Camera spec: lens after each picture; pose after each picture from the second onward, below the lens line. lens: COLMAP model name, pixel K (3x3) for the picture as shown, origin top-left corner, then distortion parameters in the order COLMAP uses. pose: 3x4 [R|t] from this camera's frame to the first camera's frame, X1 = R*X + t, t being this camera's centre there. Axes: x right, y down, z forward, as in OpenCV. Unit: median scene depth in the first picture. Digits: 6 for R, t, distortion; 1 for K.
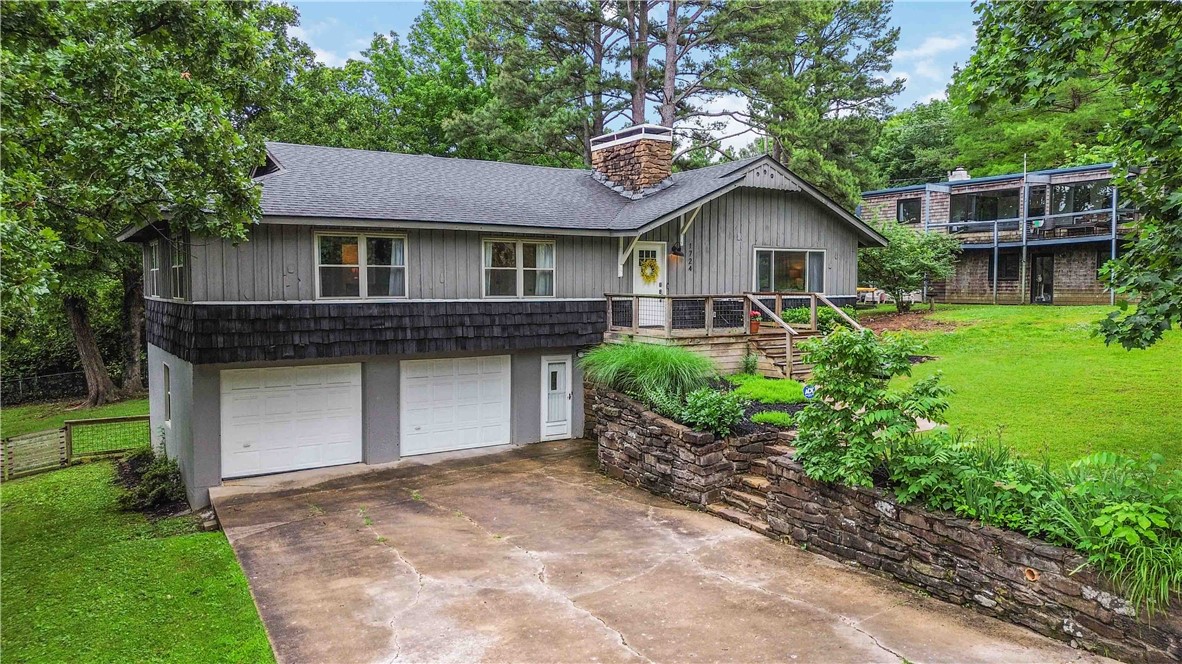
lens RADIAL K [[817.4, 0, 591.0], [0, 817.4, 332.0], [0, 0, 1]] dist [-0.000050, -0.000295]
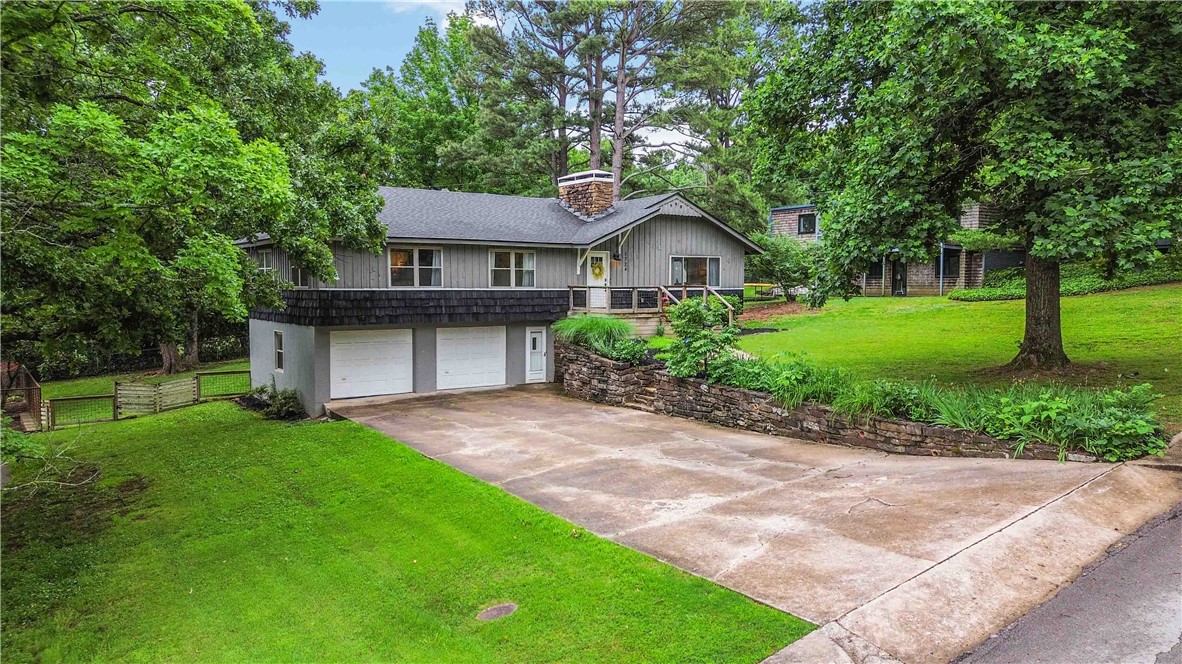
lens RADIAL K [[803.8, 0, 618.6], [0, 803.8, 332.7], [0, 0, 1]] dist [0.006036, 0.000194]
pose [[0.997006, -0.002289, 0.077293, -0.005006], [0.001957, 0.999989, 0.004364, 0.034722], [-0.077303, -0.004199, 0.996999, -0.503067]]
